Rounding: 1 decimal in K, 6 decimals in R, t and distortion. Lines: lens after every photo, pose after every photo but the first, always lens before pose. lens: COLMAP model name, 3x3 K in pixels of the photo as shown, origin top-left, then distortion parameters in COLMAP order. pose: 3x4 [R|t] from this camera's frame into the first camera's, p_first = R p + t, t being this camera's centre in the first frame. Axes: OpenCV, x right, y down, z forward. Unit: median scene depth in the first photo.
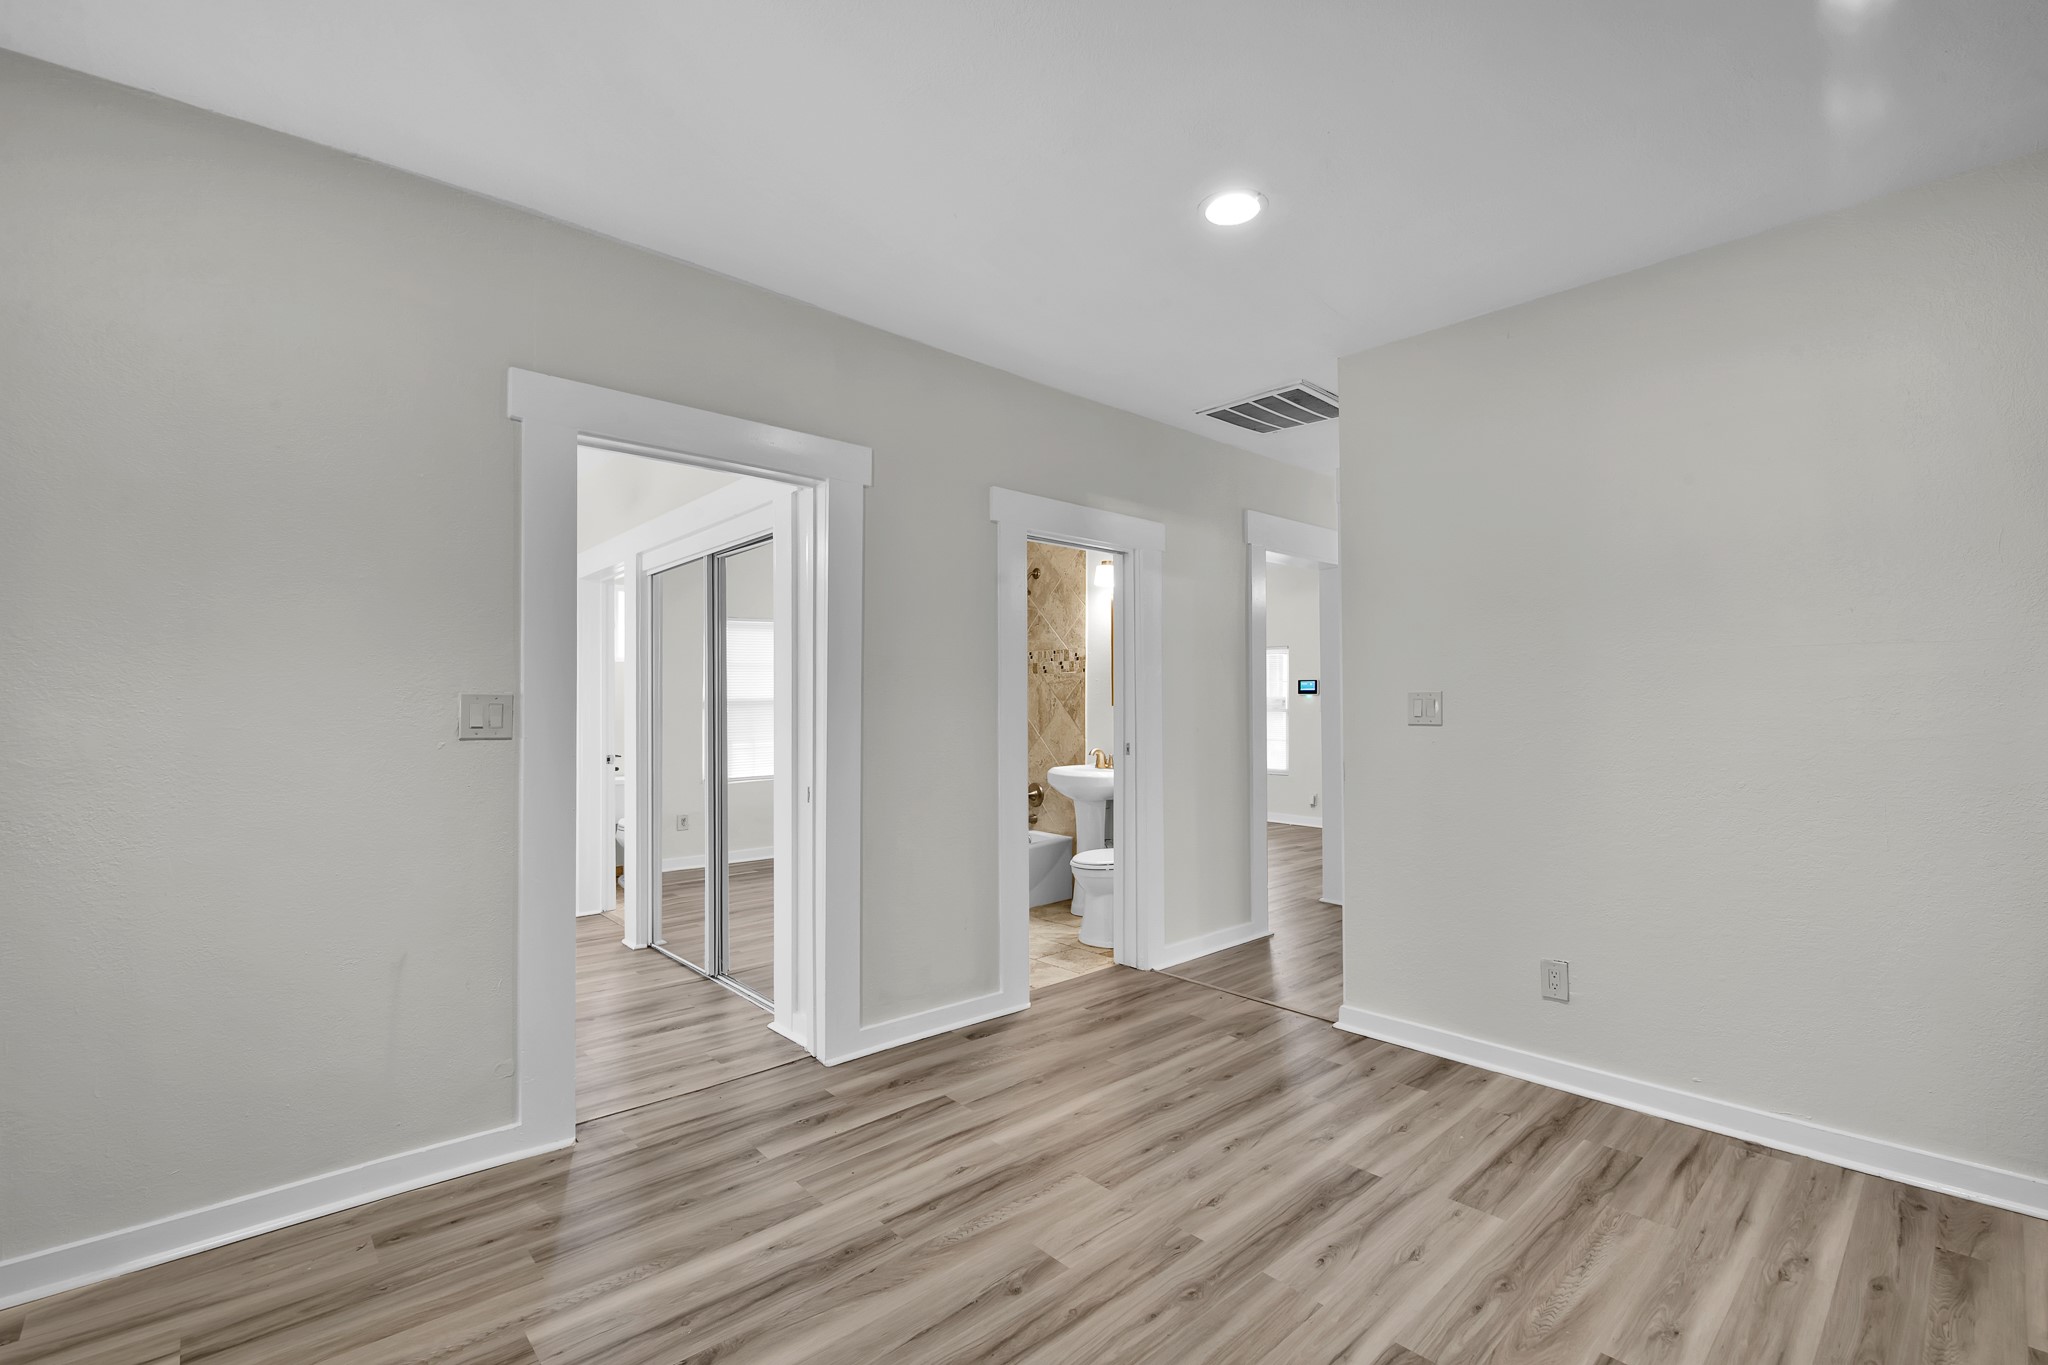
lens RADIAL K [[891.3, 0, 1034.5], [0, 891.3, 691.5], [0, 0, 1]] dist [-0.001262, -0.008206]
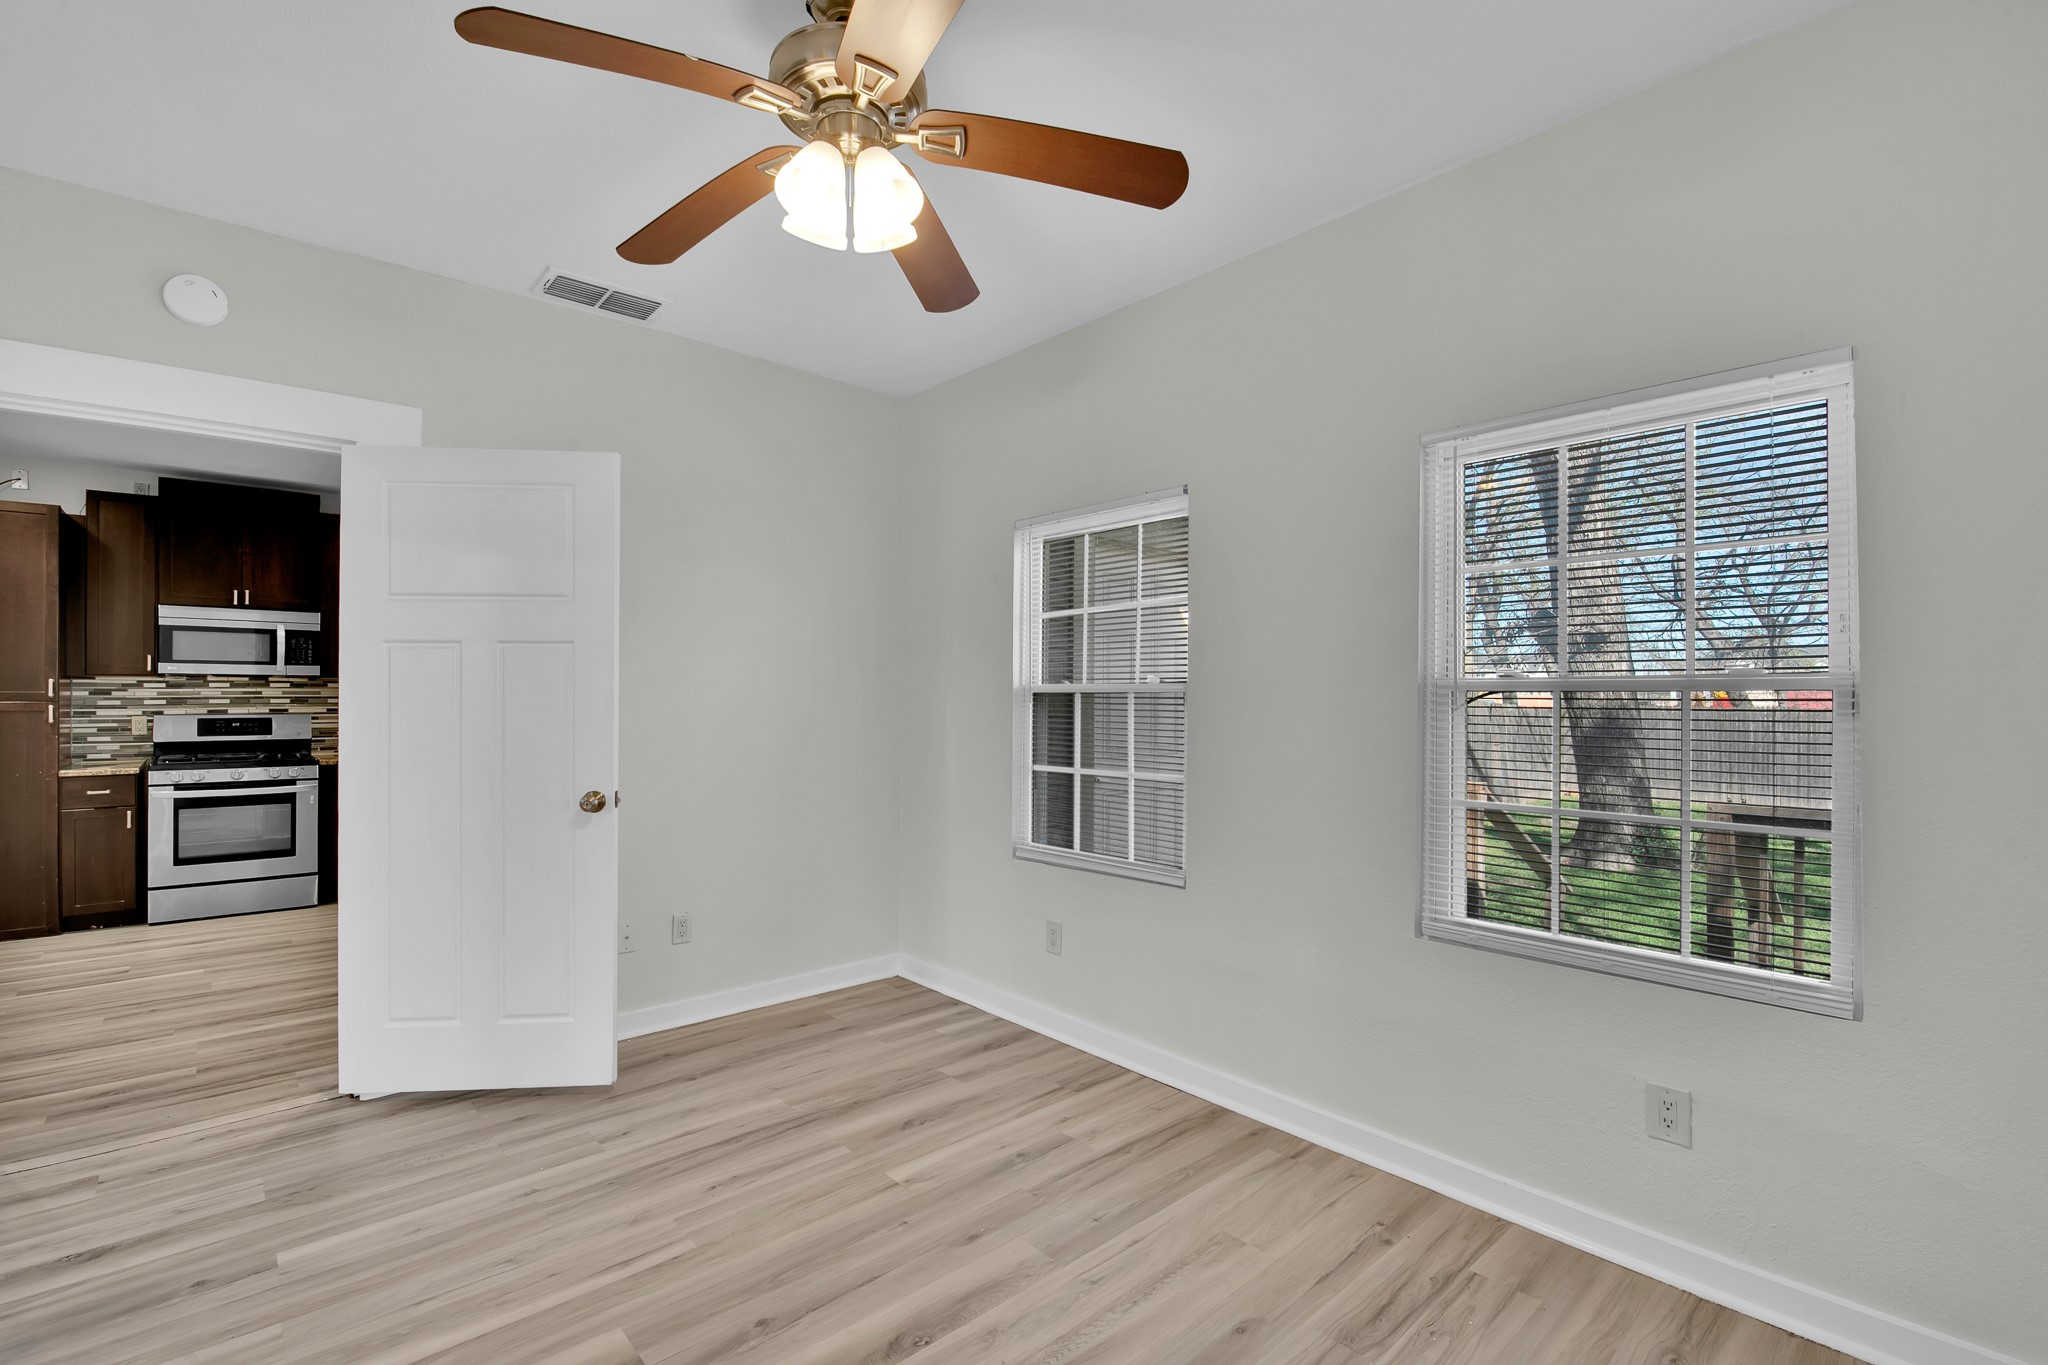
lens RADIAL K [[891.3, 0, 1034.5], [0, 891.3, 691.5], [0, 0, 1]] dist [-0.001262, -0.008206]
pose [[-0.999974, 0.001450, -0.007021, -1.591107], [0.001609, 0.999742, -0.022652, 0.041037], [0.006986, -0.022662, -0.999719, 2.461640]]
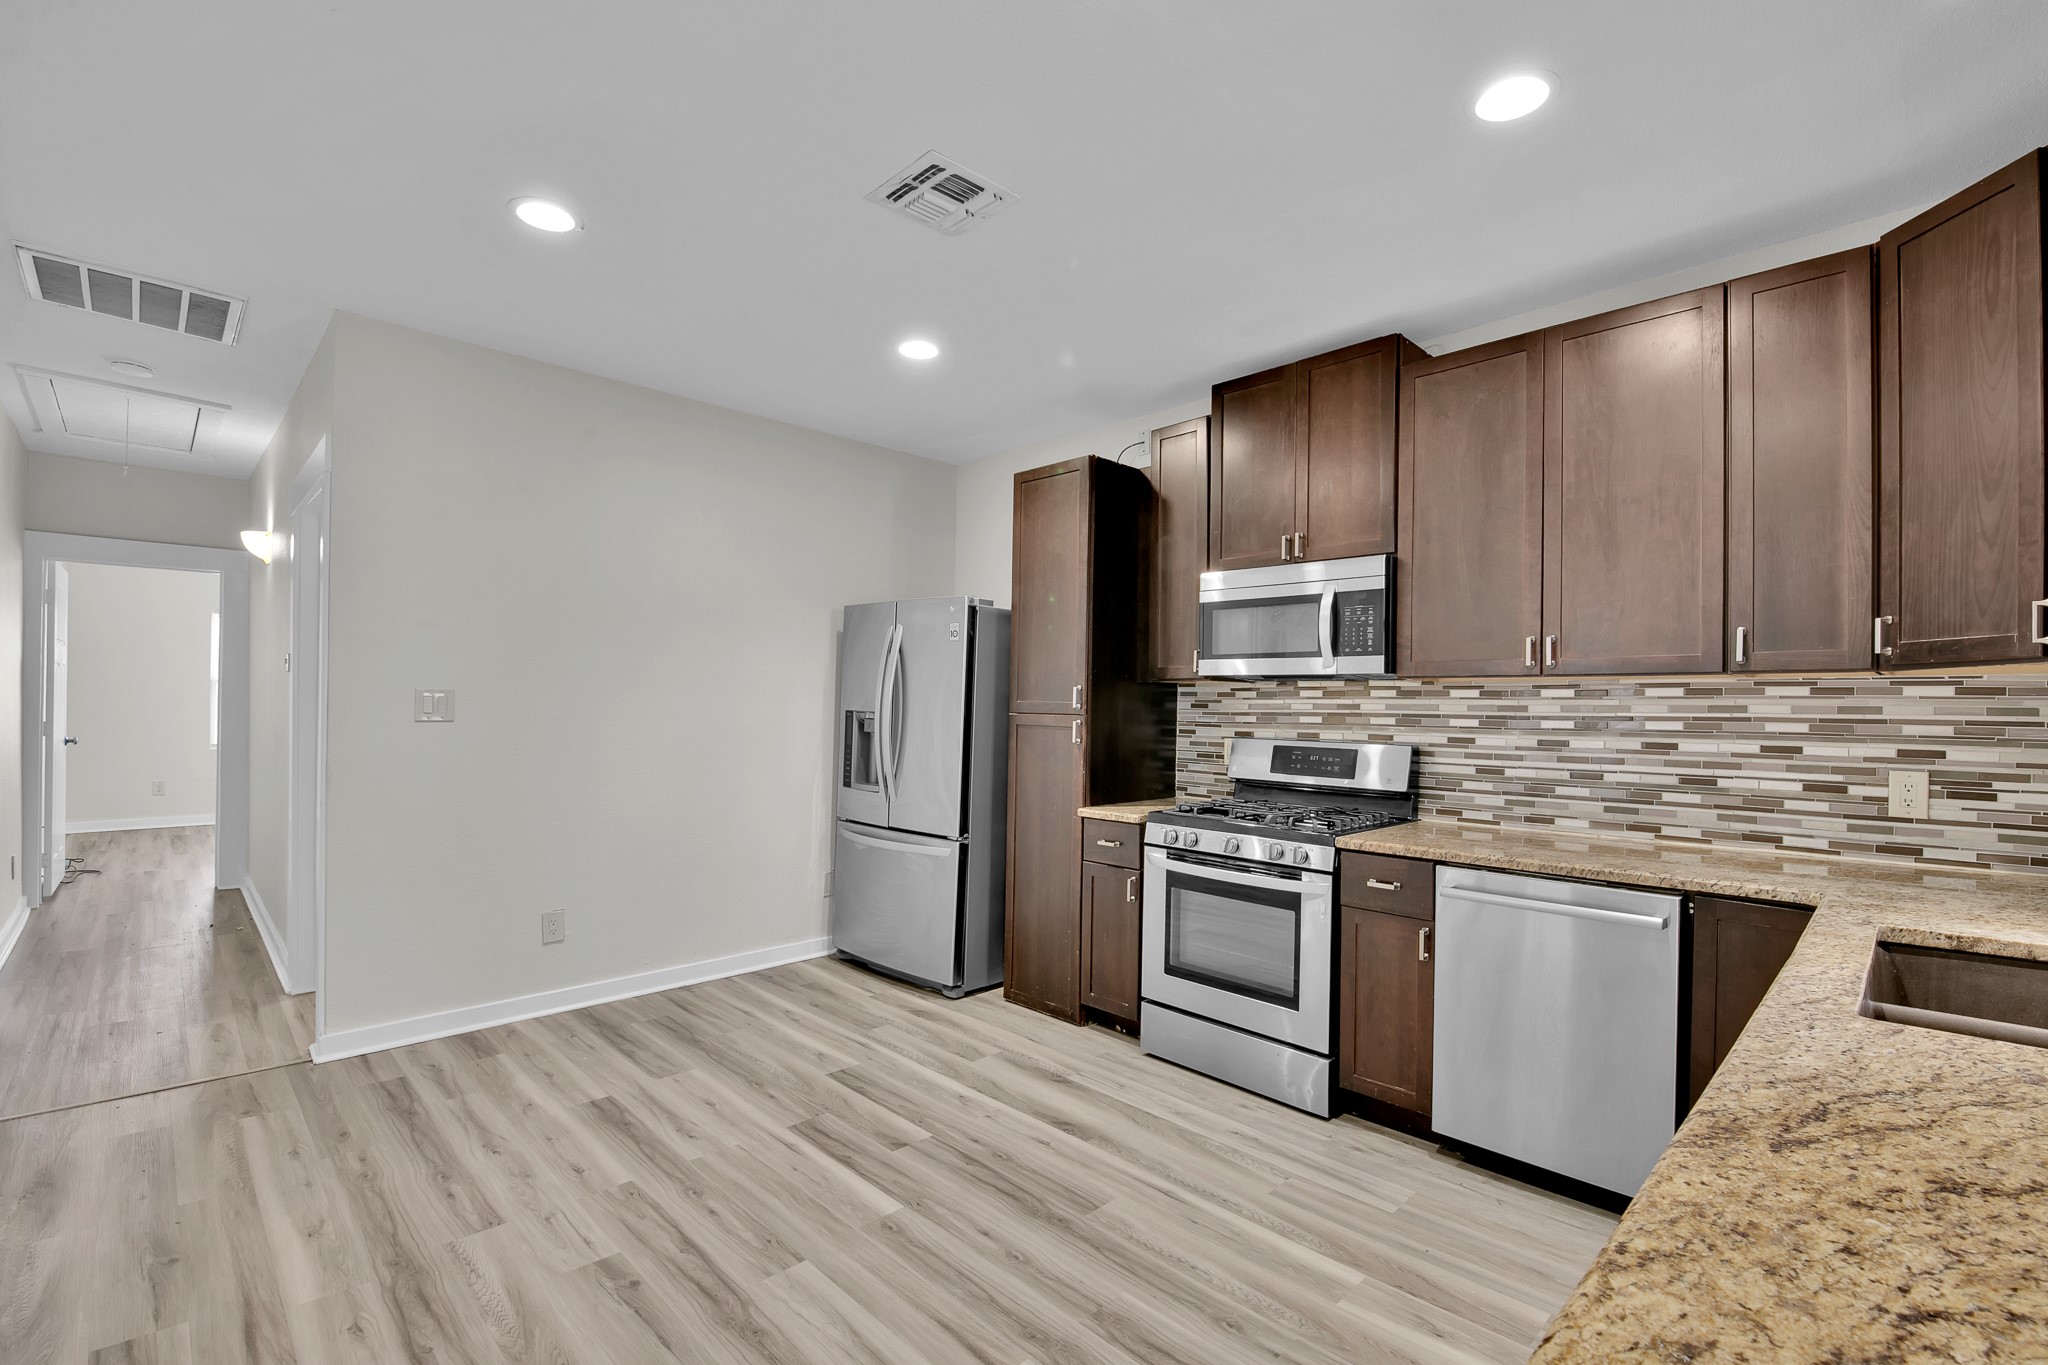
lens RADIAL K [[923.1, 0, 1035.5], [0, 923.1, 696.4], [0, 0, 1]] dist [0.002925, -0.011035]
pose [[-0.034111, 0.007619, 0.999389, -0.939434], [-0.030042, 0.999511, -0.008645, -0.003339], [-0.998966, -0.030318, -0.033865, 0.509465]]
